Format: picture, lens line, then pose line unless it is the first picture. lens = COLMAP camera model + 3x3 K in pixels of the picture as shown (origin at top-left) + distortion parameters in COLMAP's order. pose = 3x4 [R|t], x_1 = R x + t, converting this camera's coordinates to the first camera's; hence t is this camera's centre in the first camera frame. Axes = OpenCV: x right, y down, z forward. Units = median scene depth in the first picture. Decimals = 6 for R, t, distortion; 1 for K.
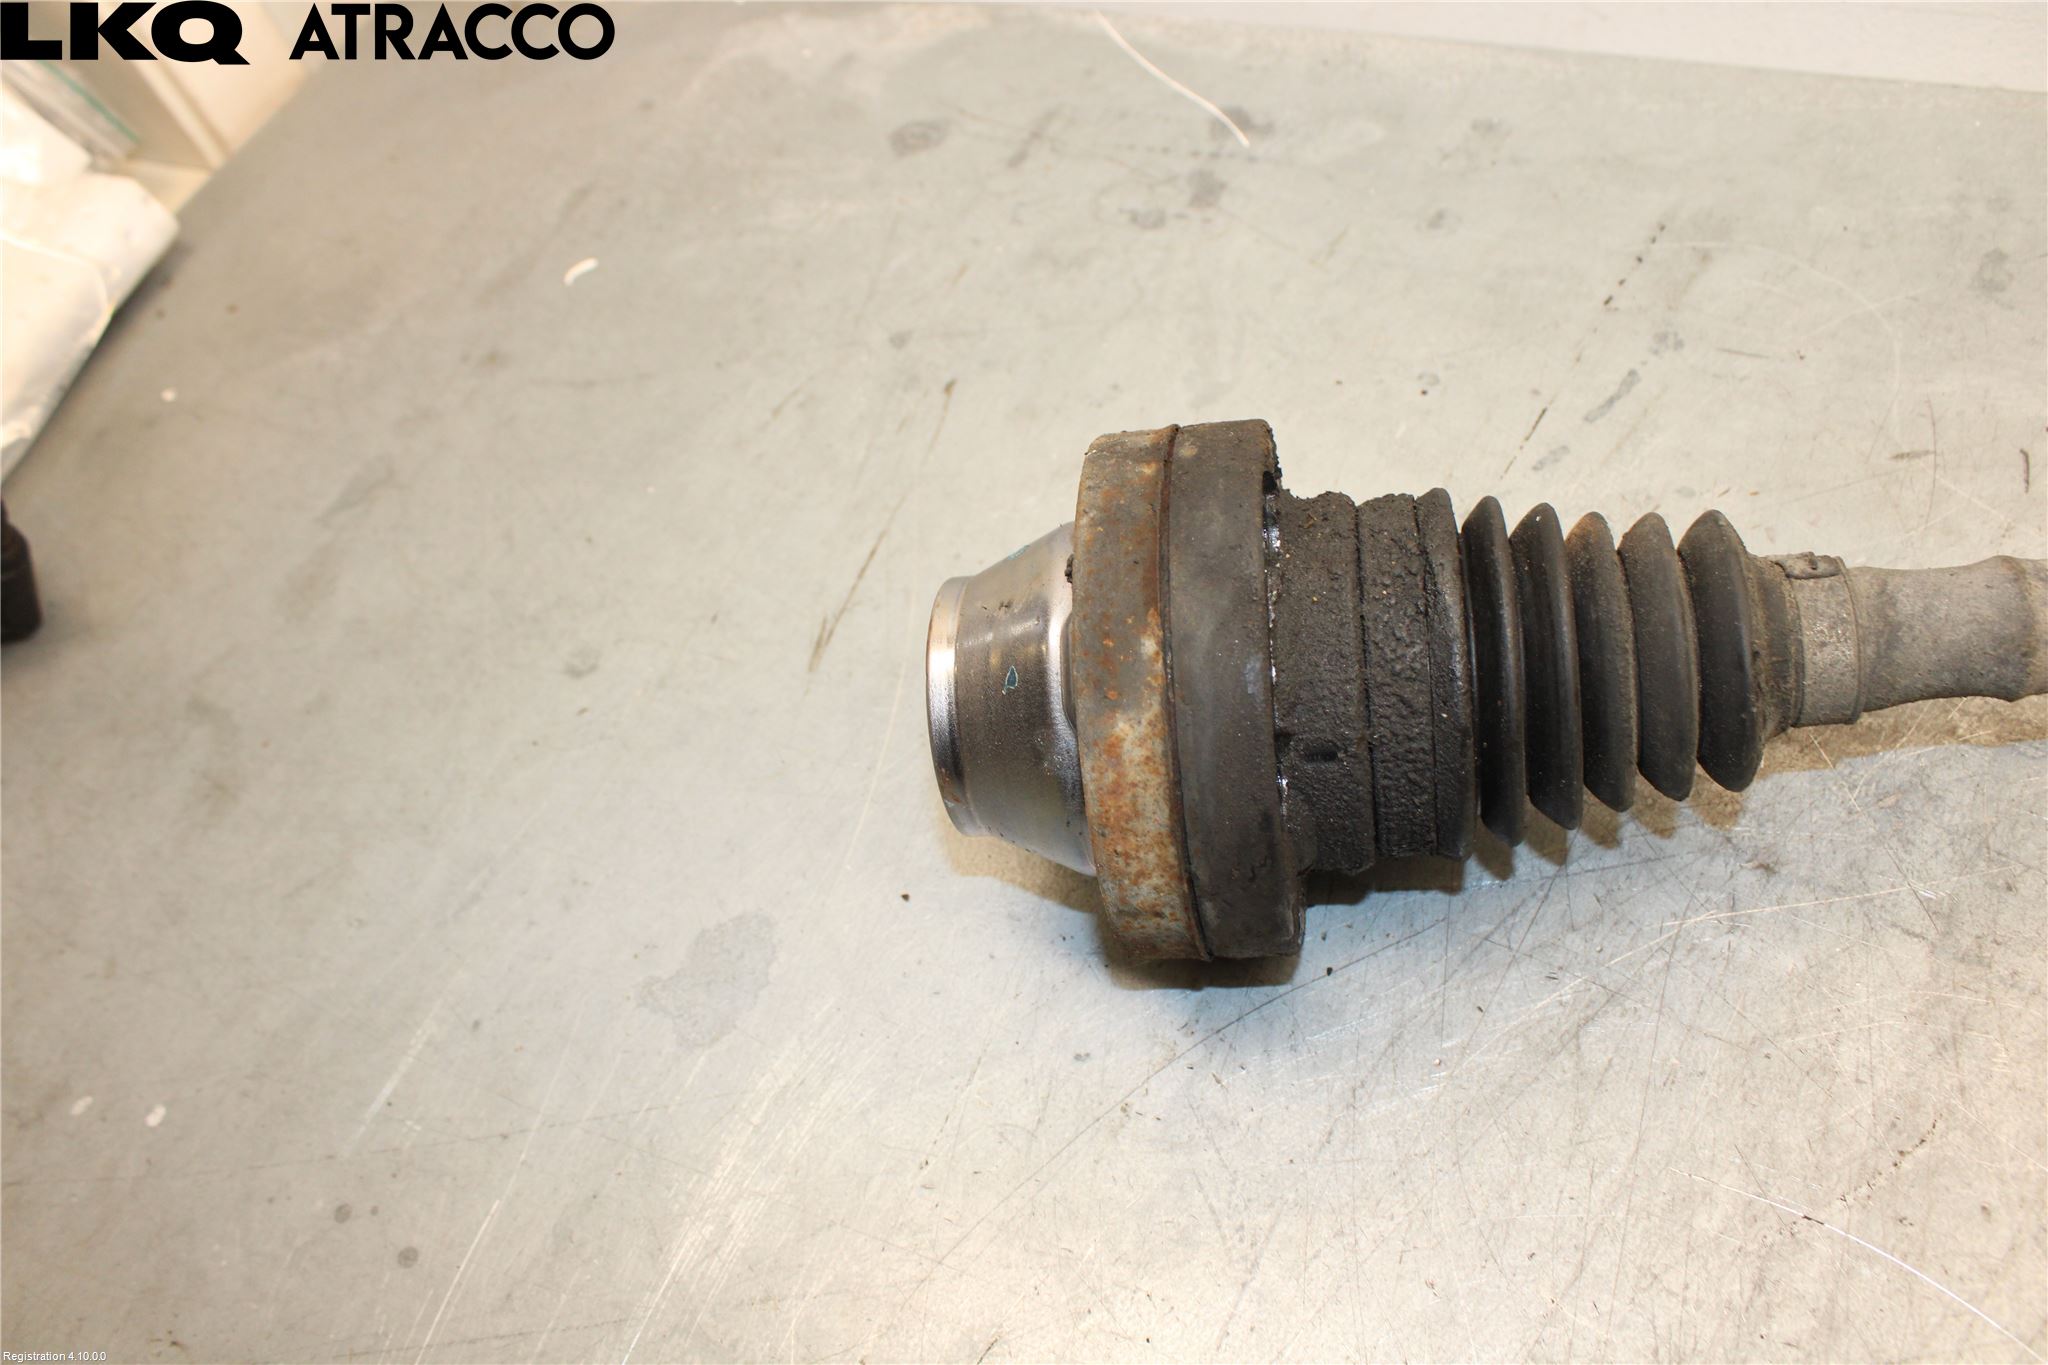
lens RADIAL K [[1718.5, 0, 1011.9], [0, 1718.5, 685.3], [0, 0, 1]] dist [-0.158001, 0.123569]
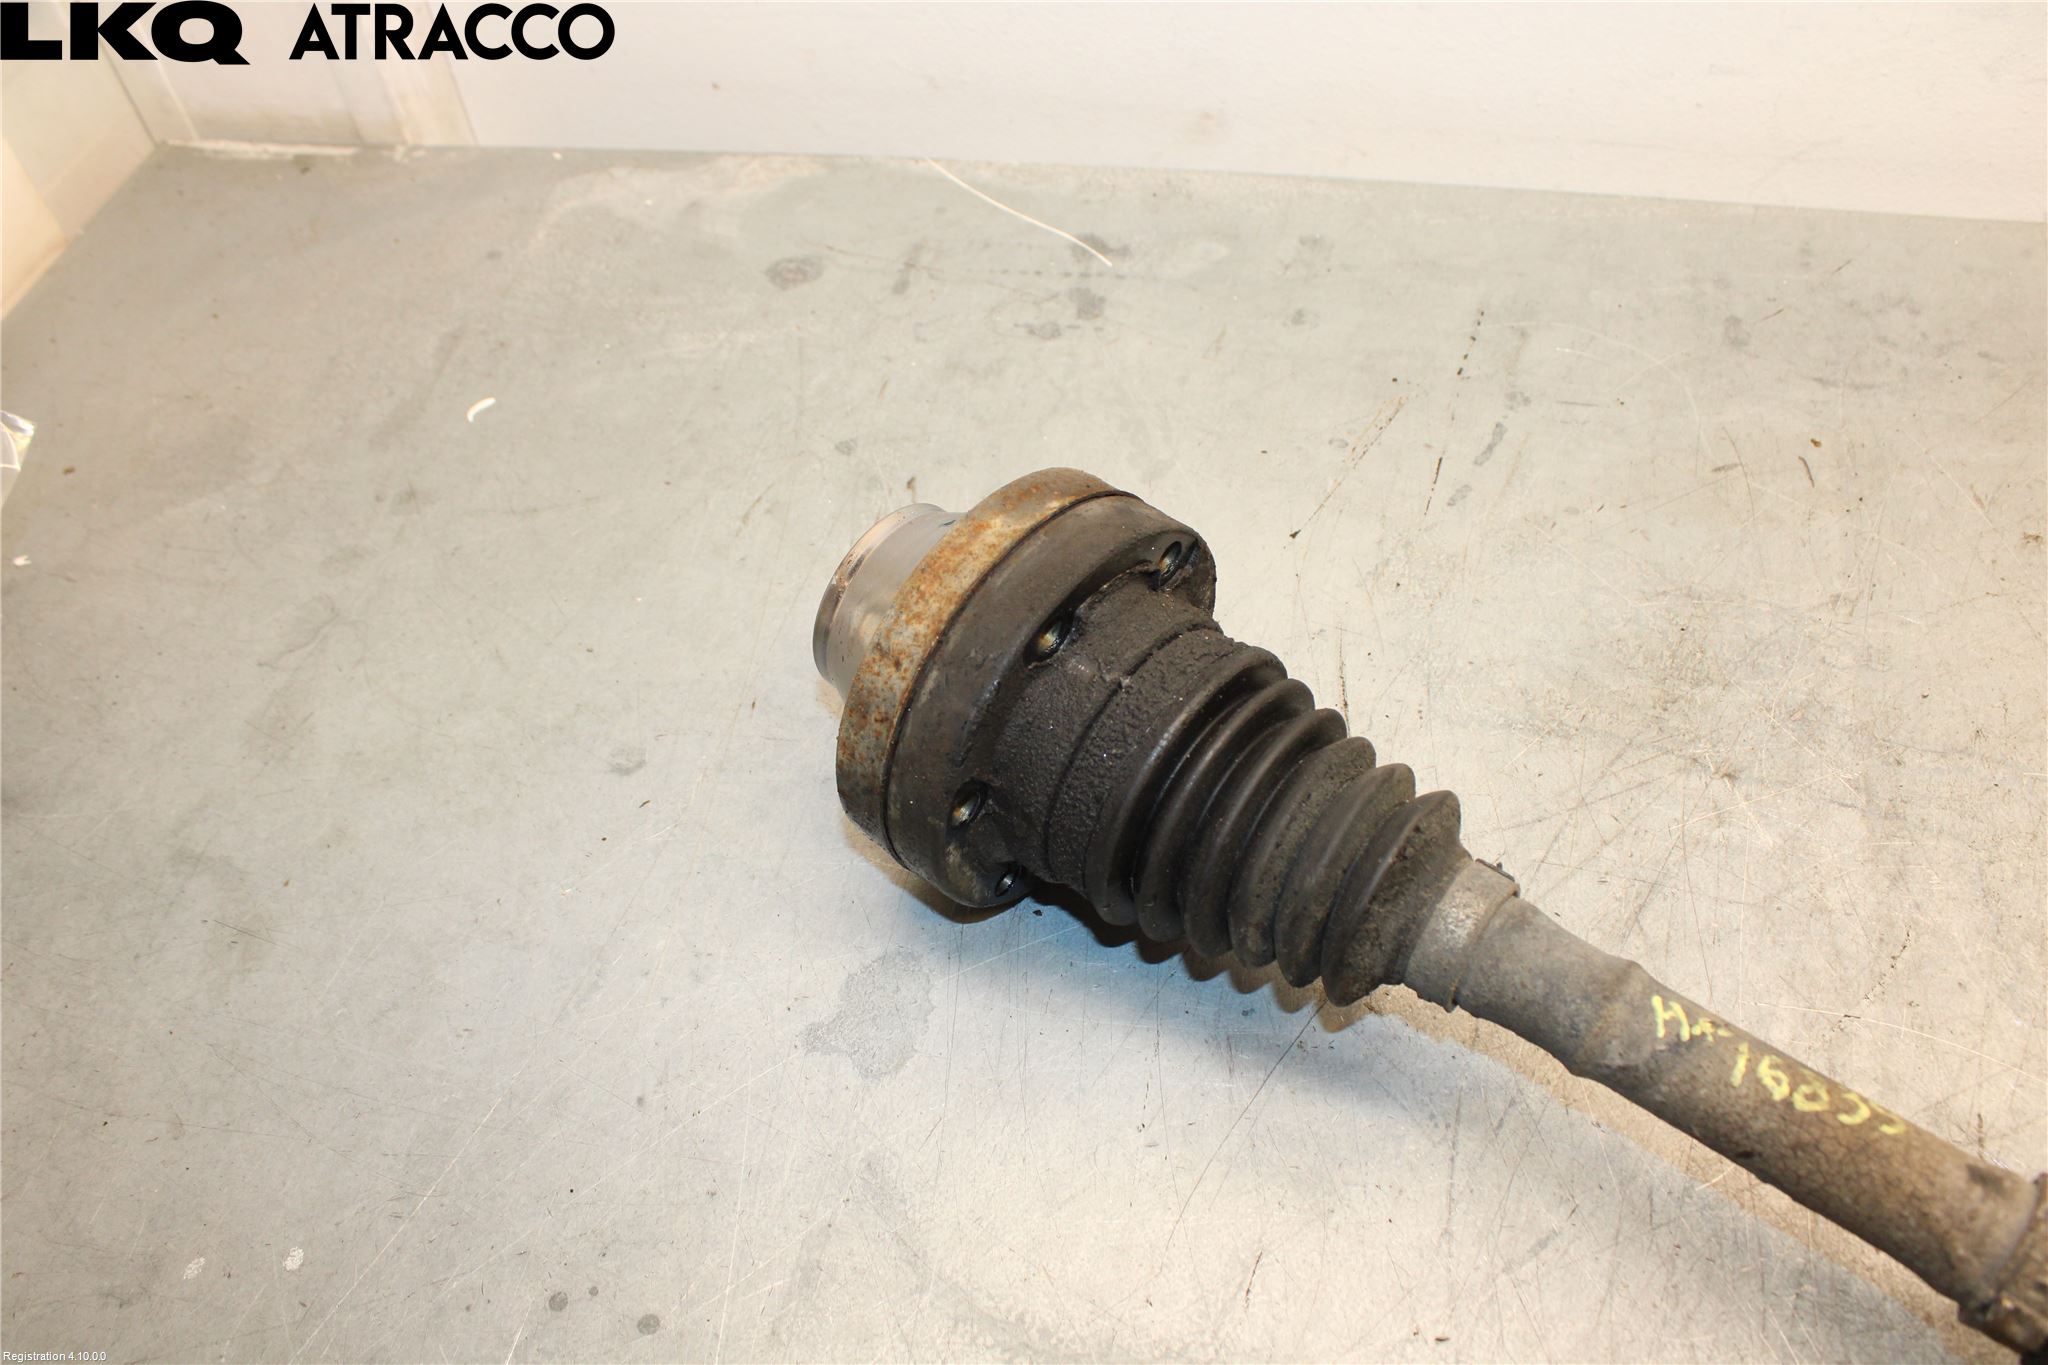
lens RADIAL K [[1718.5, 0, 1006.3], [0, 1718.5, 690.0], [0, 0, 1]] dist [-0.158001, 0.123569]
pose [[0.950713, -0.097873, 0.294222, -0.373456], [0.125991, 0.988949, -0.078137, 0.061114], [-0.283323, 0.111355, 0.952538, -0.068657]]
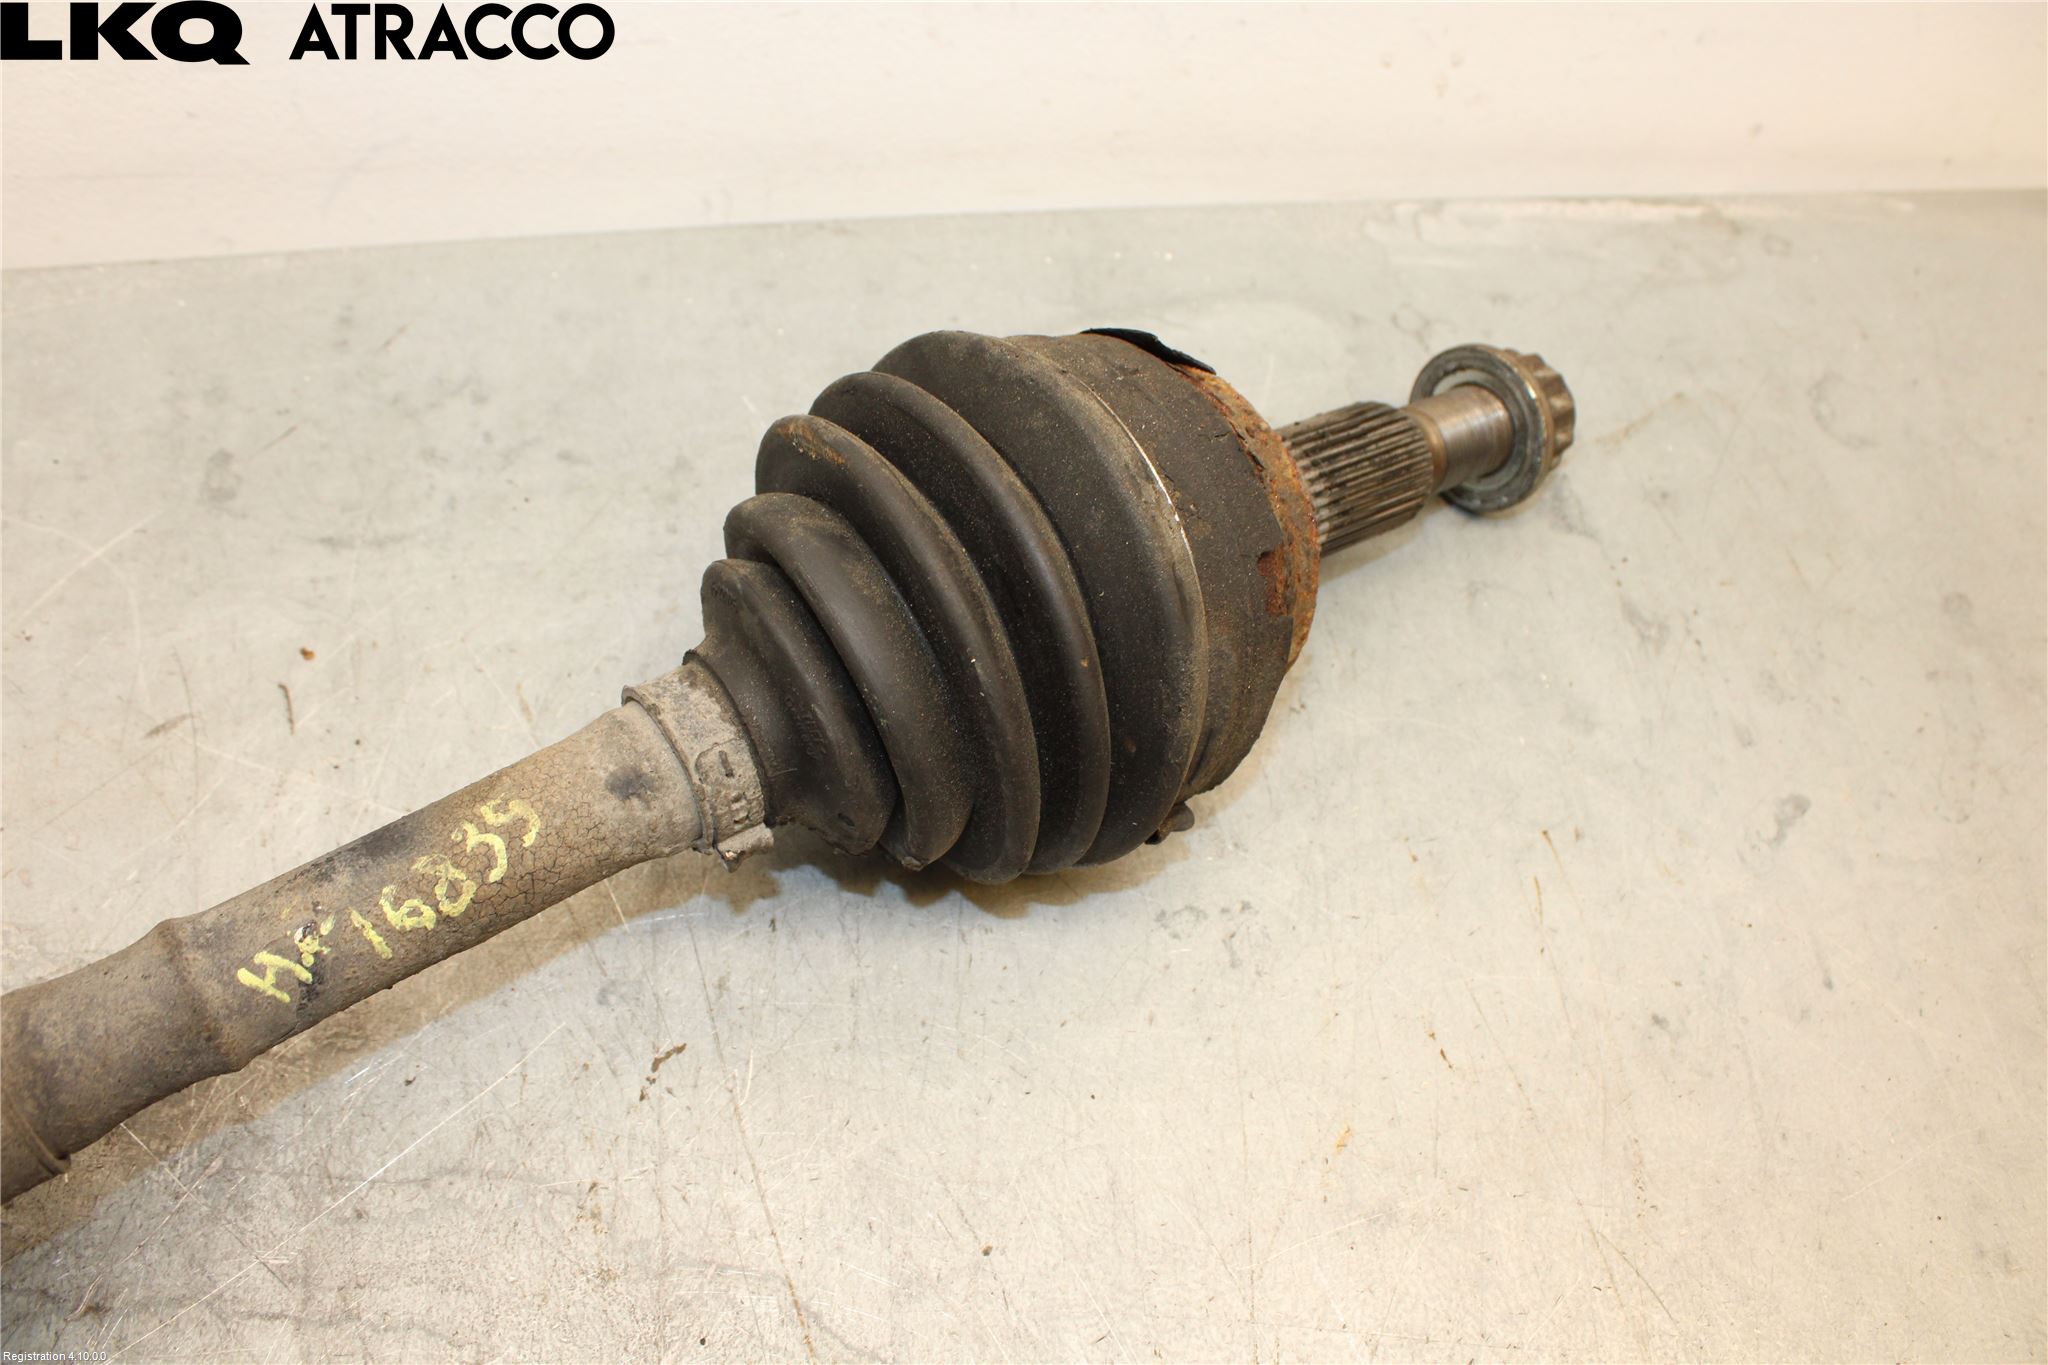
lens RADIAL K [[1718.5, 0, 1018.4], [0, 1718.5, 687.5], [0, 0, 1]] dist [-0.158001, 0.123569]
pose [[0.717493, -0.322286, 0.617523, 0.308203], [0.317422, 0.940405, 0.121990, -0.114825], [-0.620038, 0.108489, 0.777035, 0.024032]]
